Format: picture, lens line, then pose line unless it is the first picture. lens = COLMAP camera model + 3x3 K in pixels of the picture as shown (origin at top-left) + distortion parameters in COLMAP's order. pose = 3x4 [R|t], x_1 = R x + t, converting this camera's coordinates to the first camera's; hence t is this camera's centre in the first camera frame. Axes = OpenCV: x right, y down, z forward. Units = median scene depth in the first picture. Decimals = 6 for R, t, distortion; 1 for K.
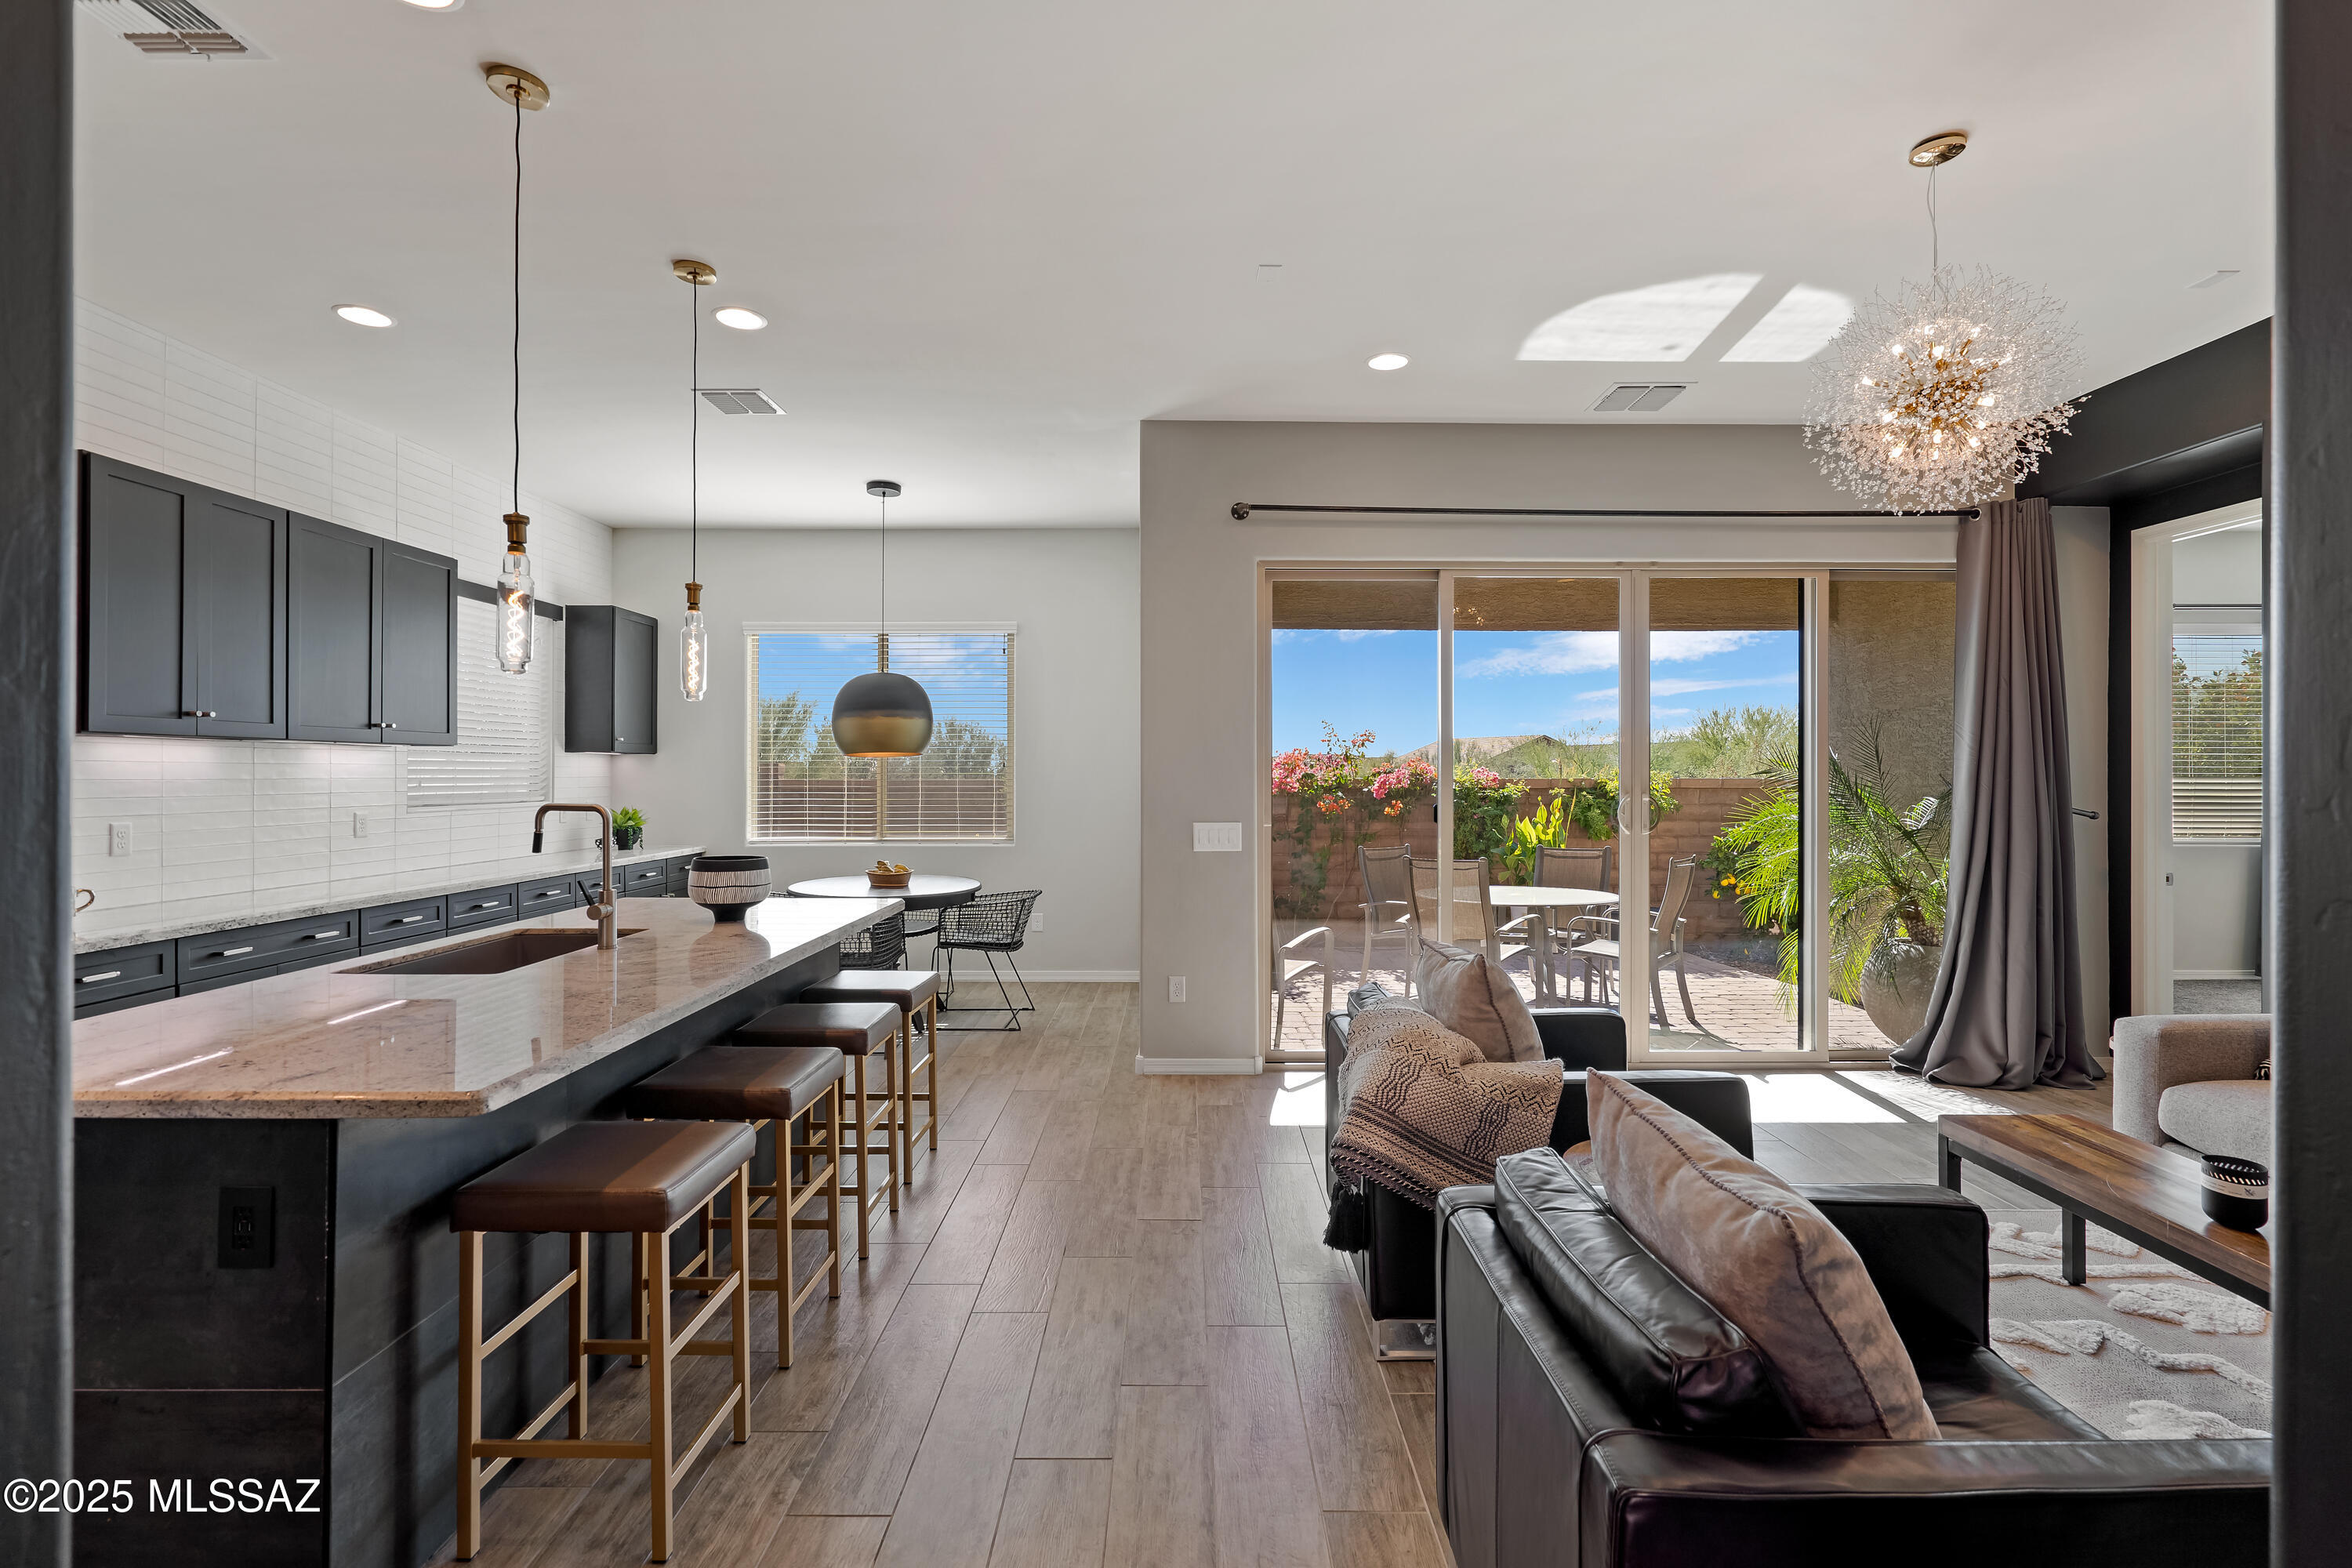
lens RADIAL K [[1074.4, 0, 1192.2], [0, 1074.4, 770.5], [0, 0, 1]] dist [-0.002811, 0.002241]
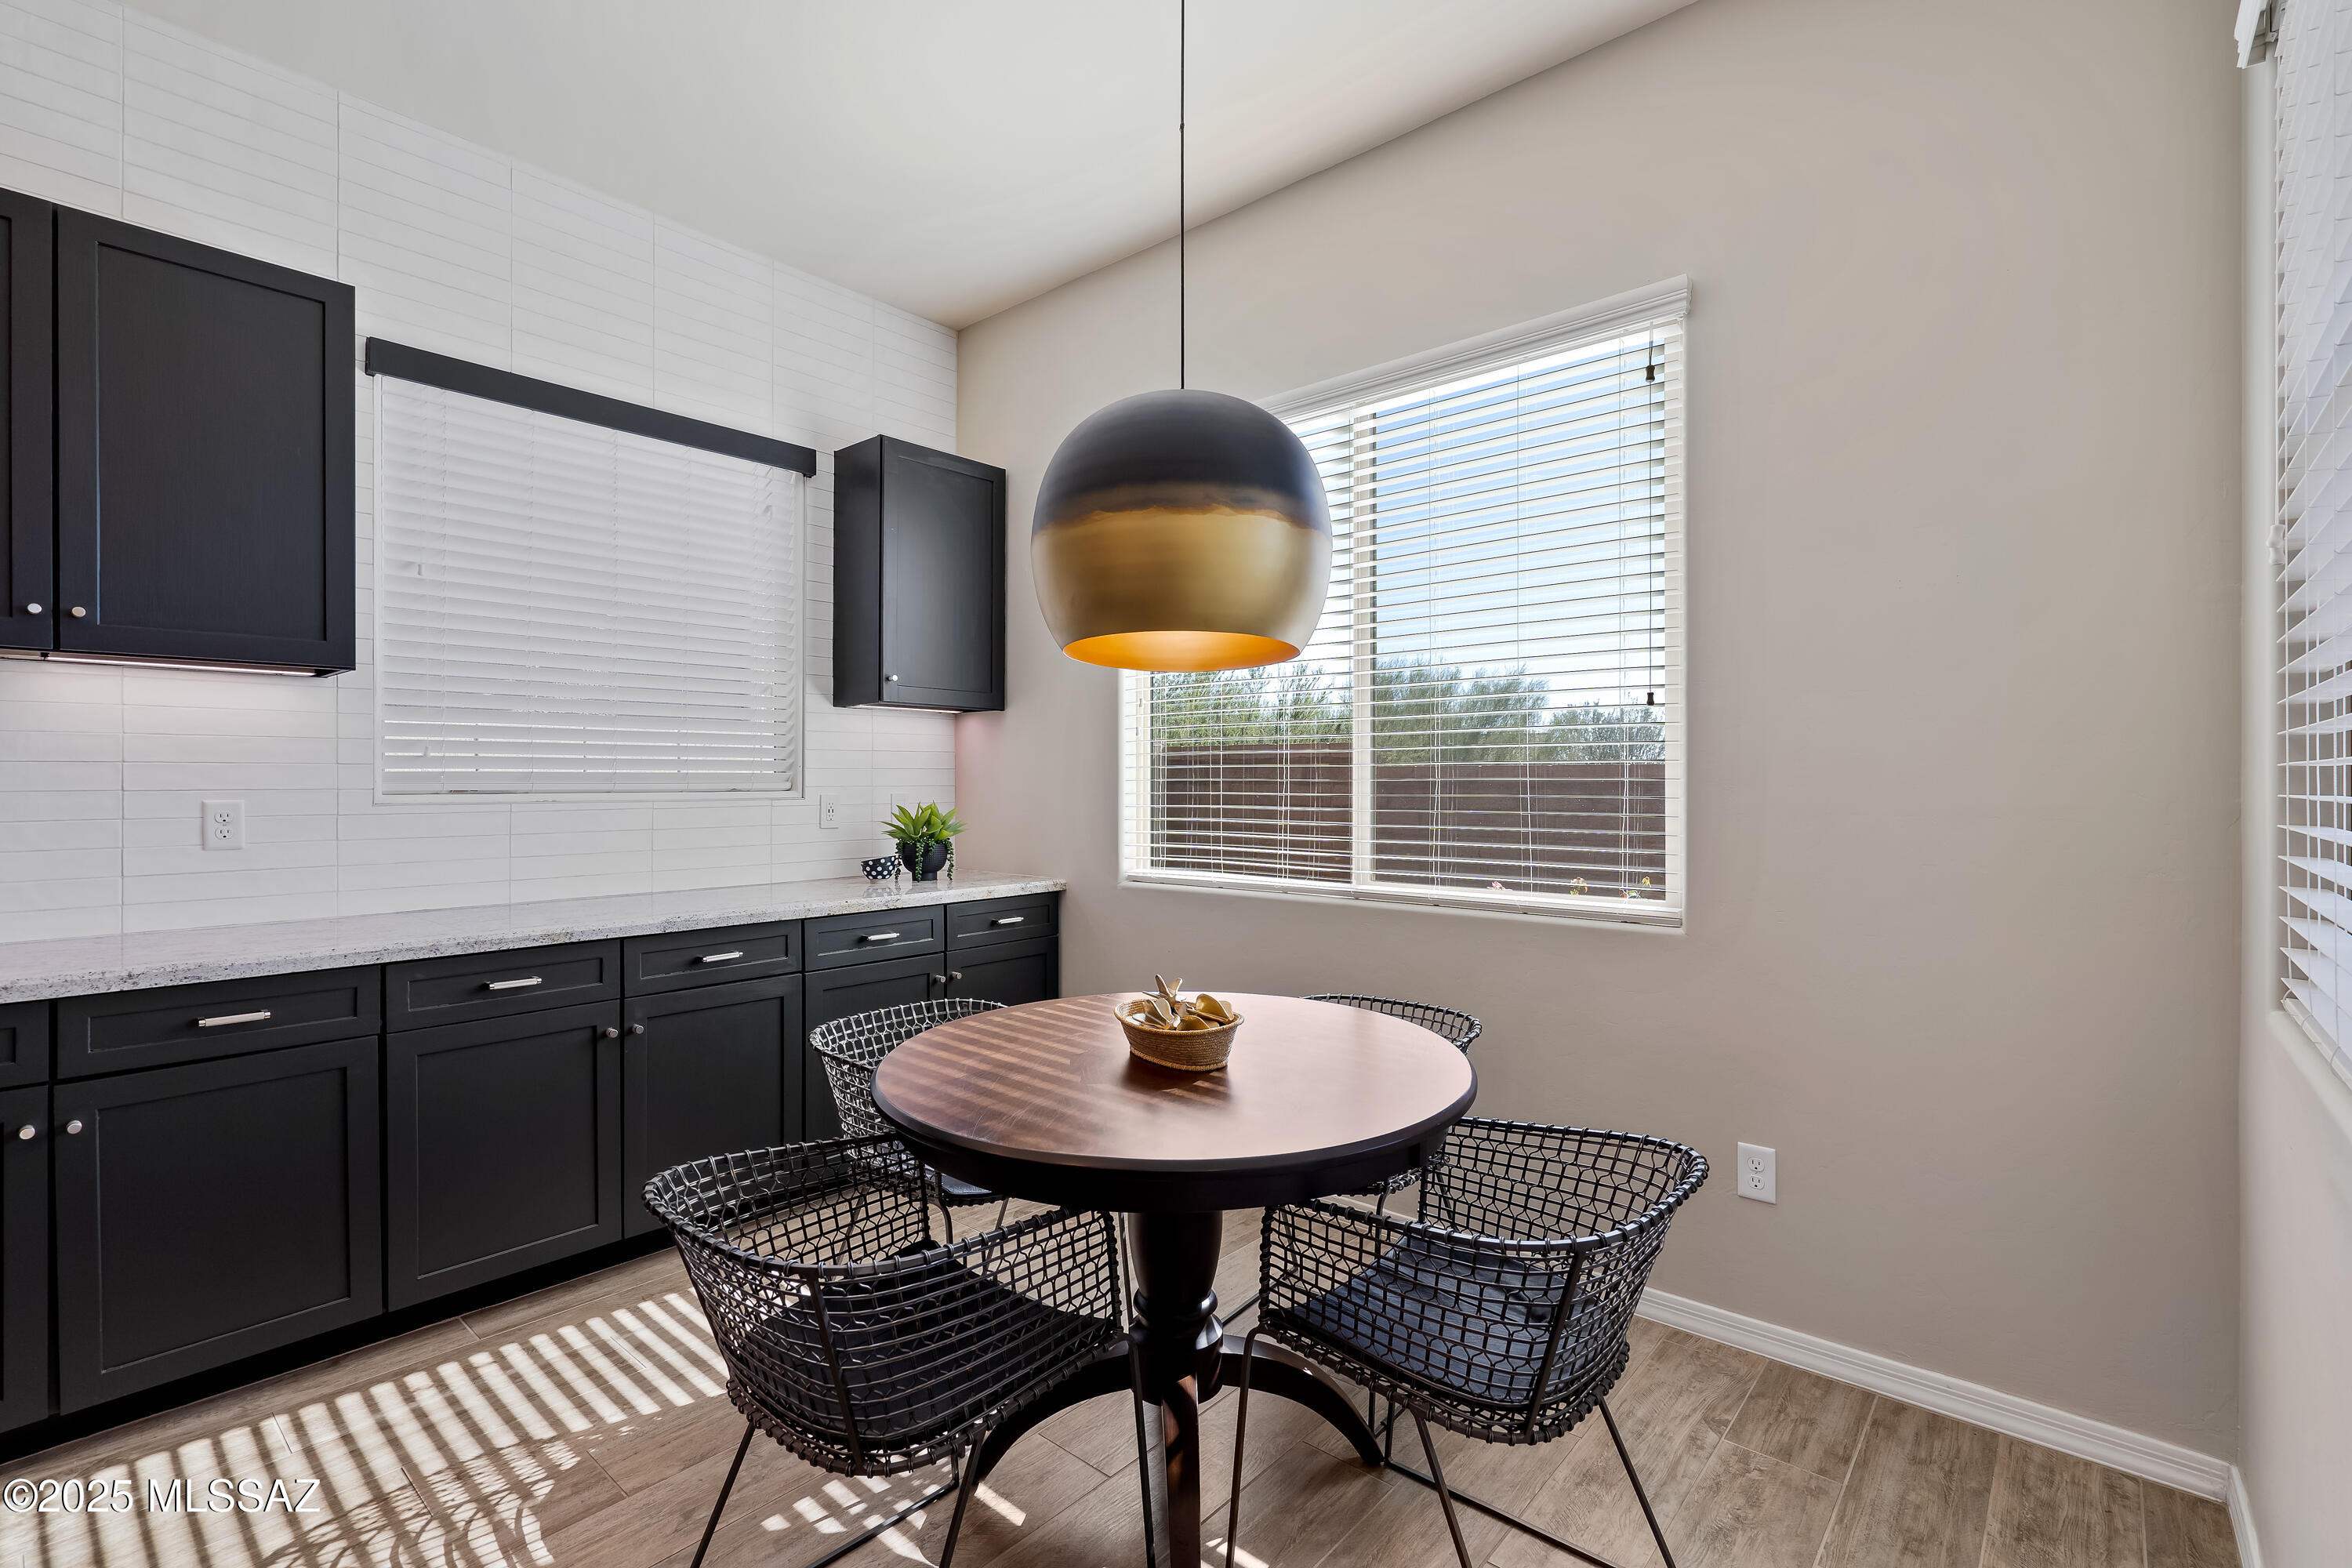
lens RADIAL K [[1074.4, 0, 1179.7], [0, 1074.4, 780.4], [0, 0, 1]] dist [-0.002811, 0.002241]
pose [[0.738530, -0.000135, -0.674221, -0.085033], [0.003248, 0.999989, 0.003357, 0.028885], [0.674213, -0.004669, 0.738522, 0.946899]]
